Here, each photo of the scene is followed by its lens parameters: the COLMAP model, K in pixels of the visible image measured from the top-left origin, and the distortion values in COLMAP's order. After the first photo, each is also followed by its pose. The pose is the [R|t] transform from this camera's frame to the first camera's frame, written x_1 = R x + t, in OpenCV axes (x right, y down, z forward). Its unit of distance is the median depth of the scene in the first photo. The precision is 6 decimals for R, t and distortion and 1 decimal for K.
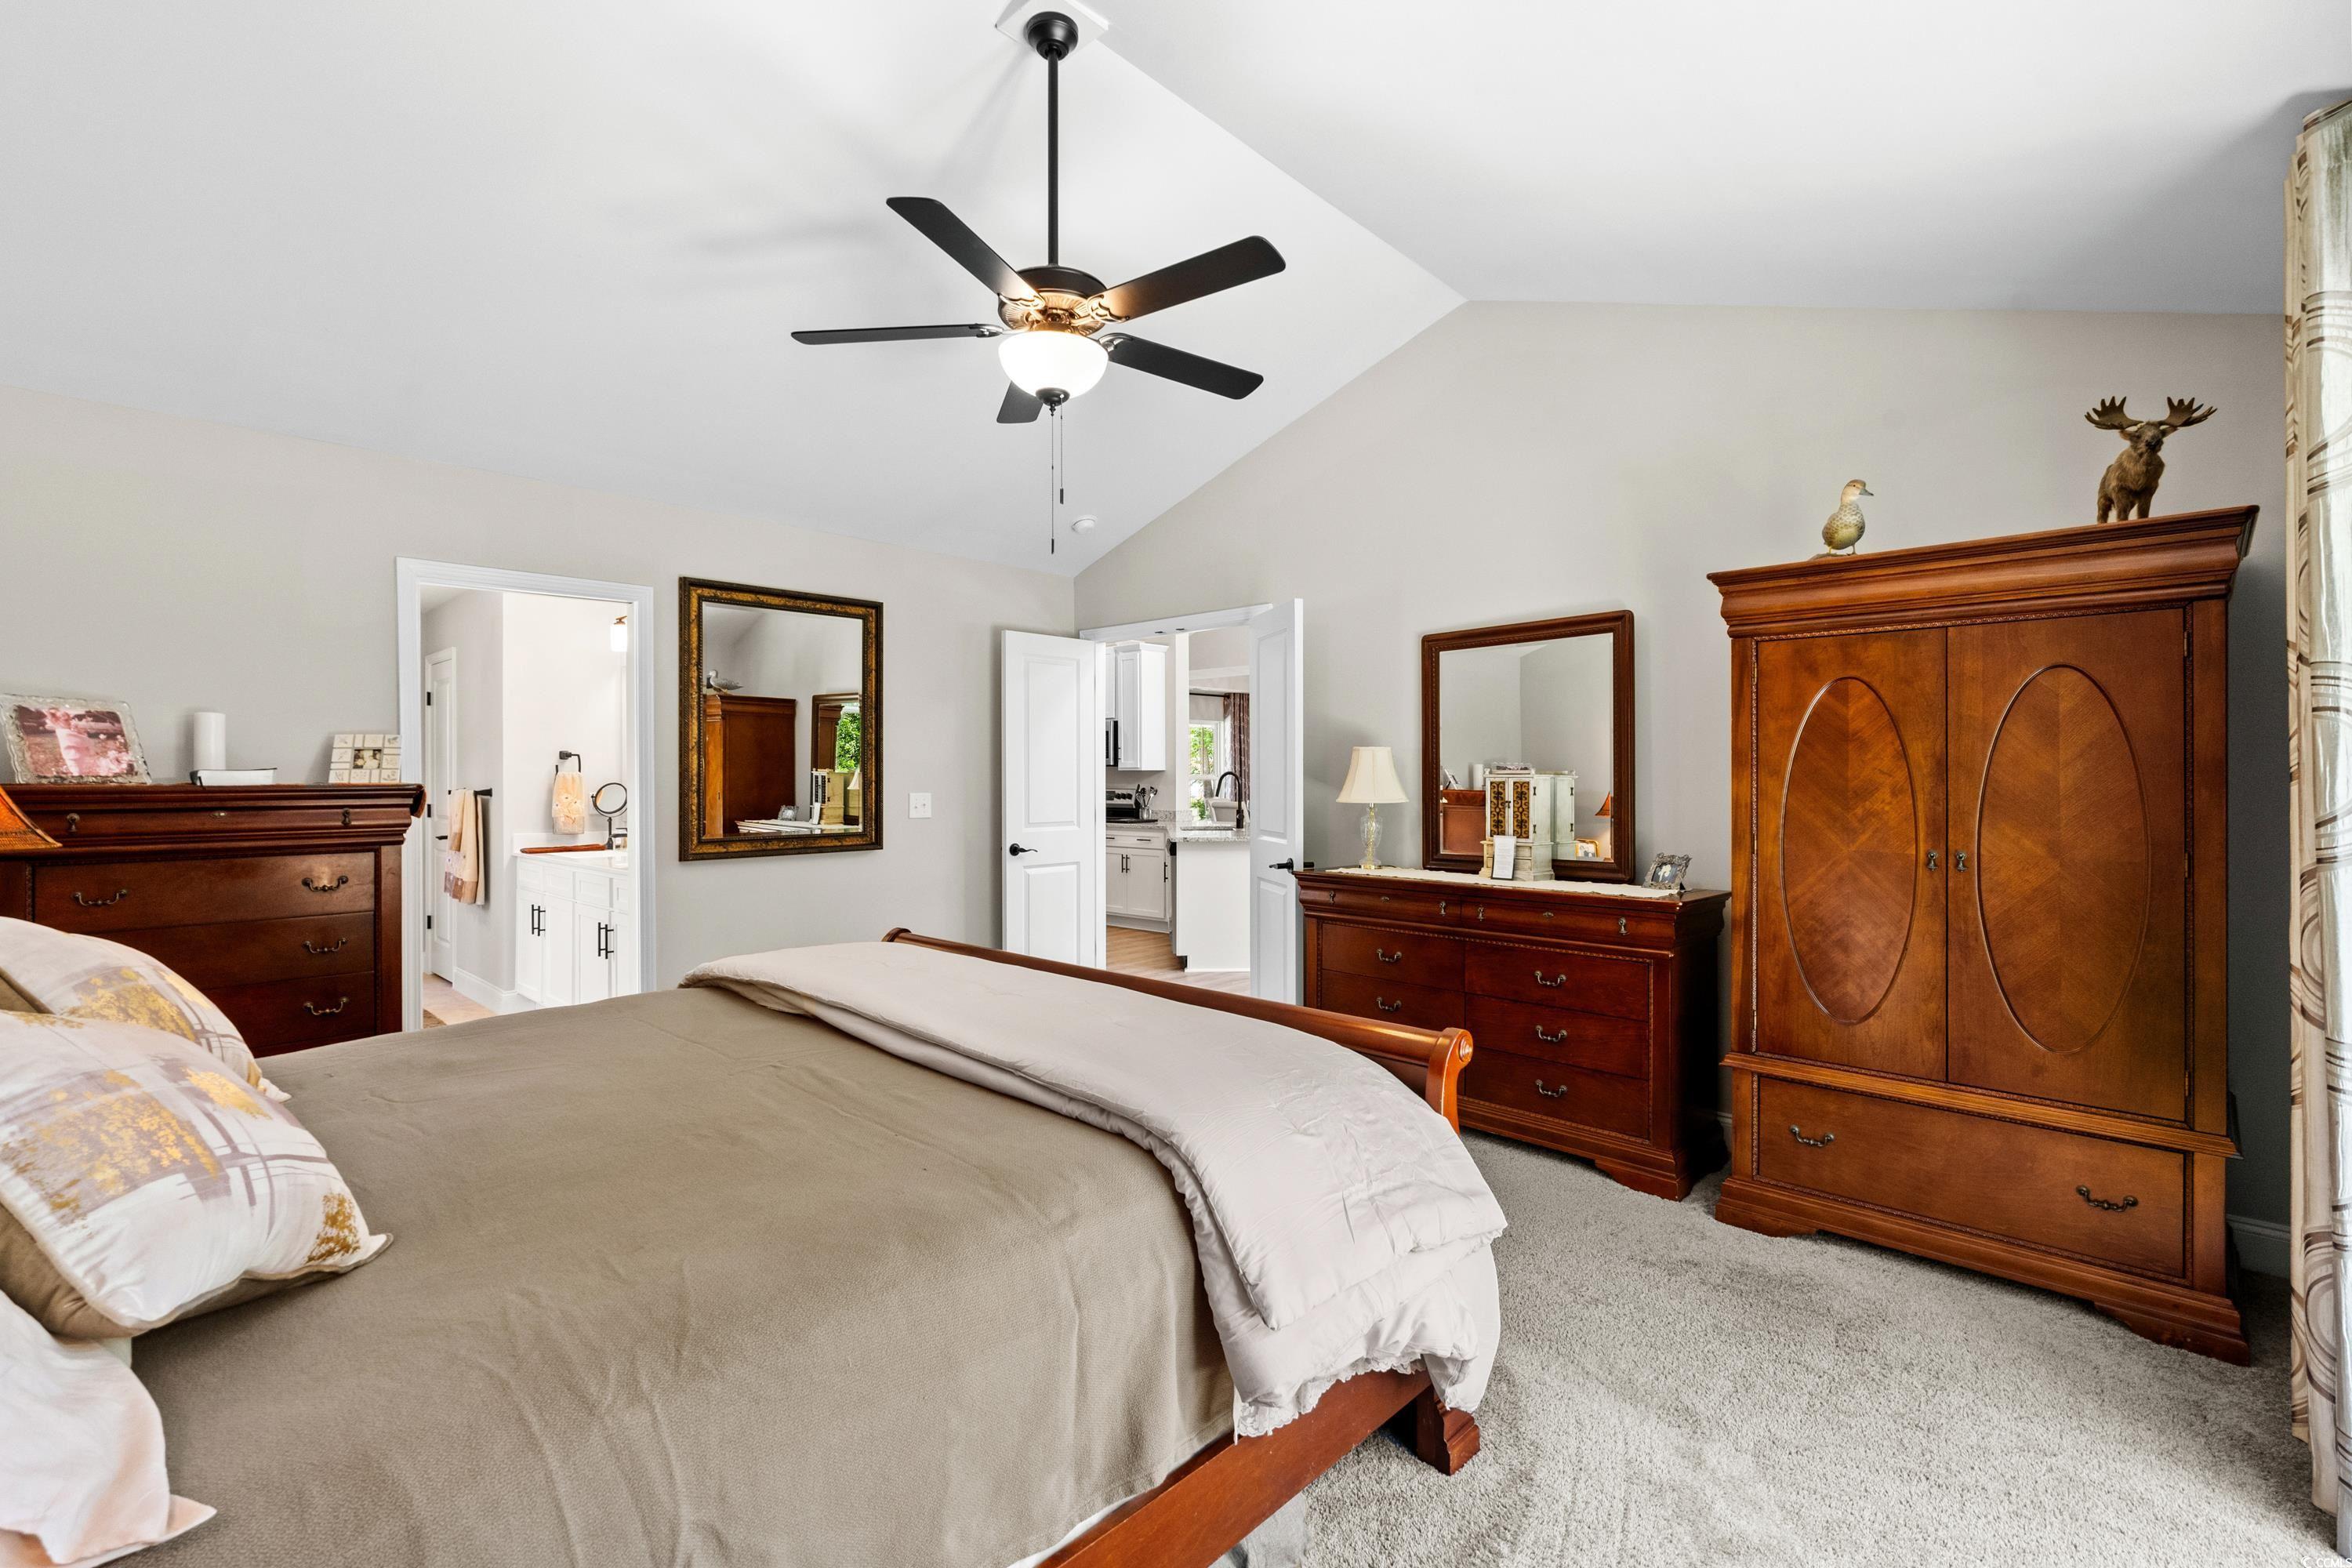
lens RADIAL K [[1045.4, 0, 1191.4], [0, 1045.4, 774.6], [0, 0, 1]] dist [-0.004958, -0.000398]
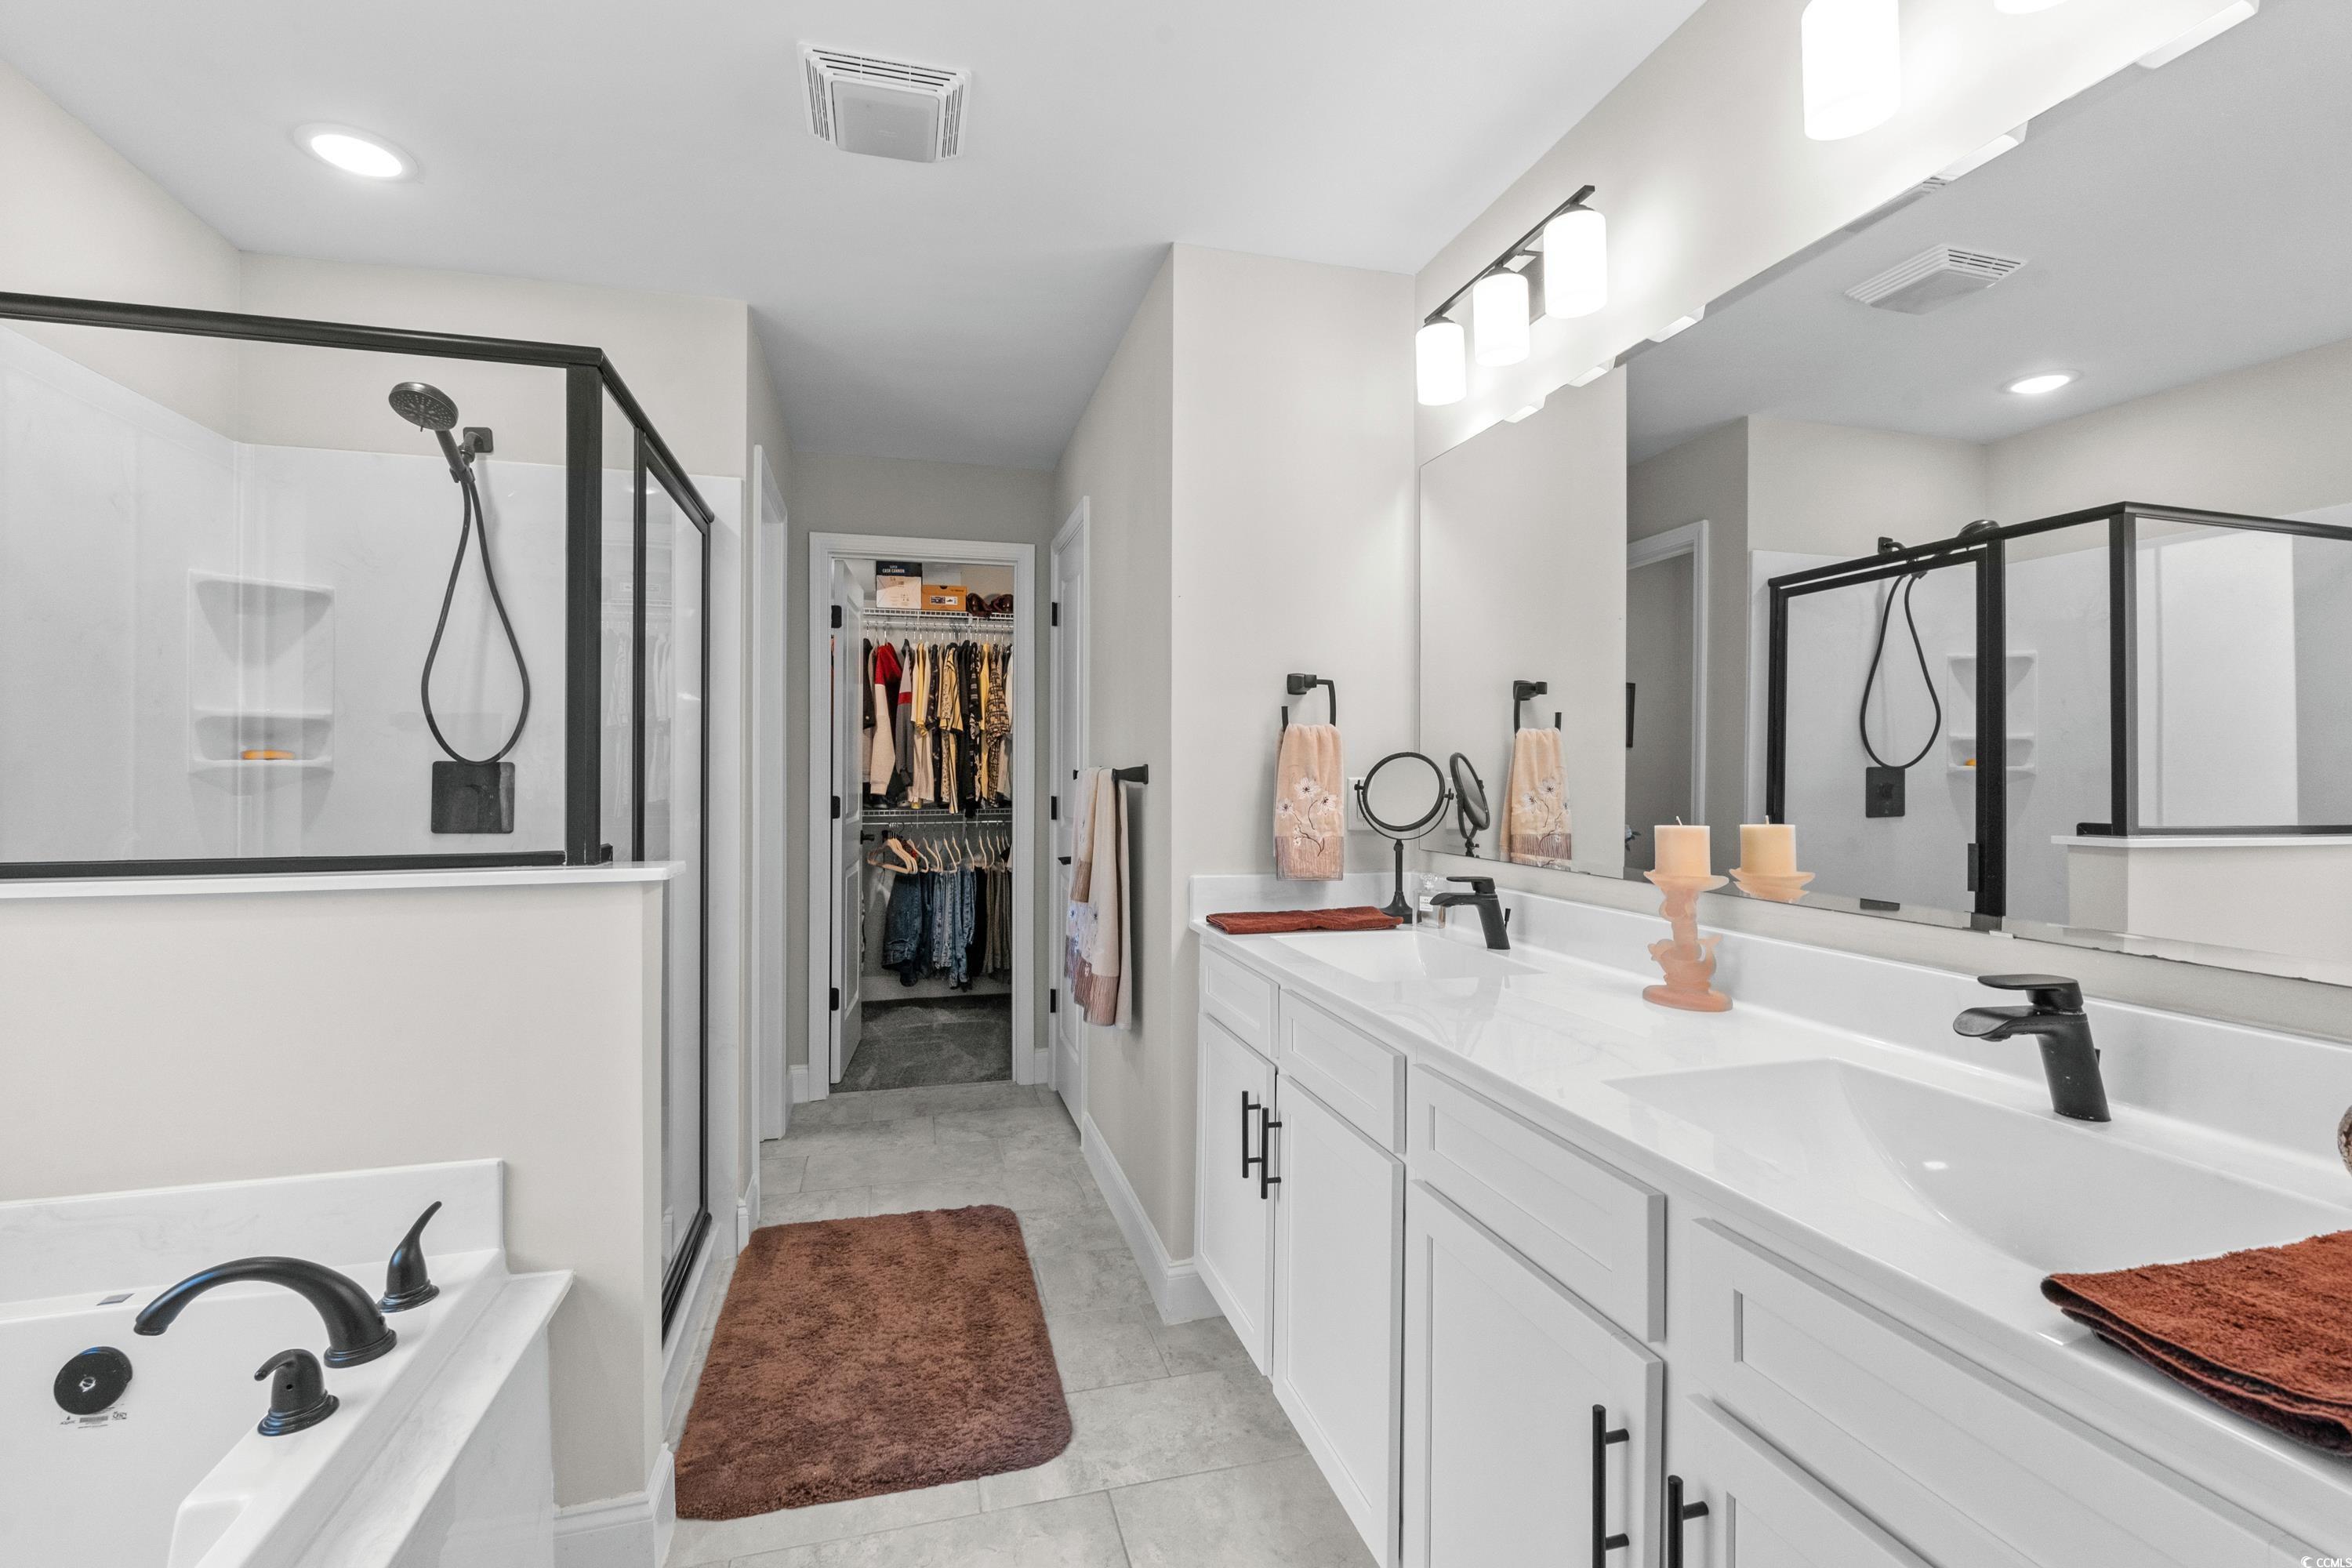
lens RADIAL K [[1045.4, 0, 1174.6], [0, 1045.4, 771.2], [0, 0, 1]] dist [-0.004958, -0.000398]
pose [[0.848911, 0.003425, -0.528524, -0.429700], [-0.004582, 0.999989, -0.000880, 0.015937], [0.528515, 0.003168, 0.848918, 0.634669]]
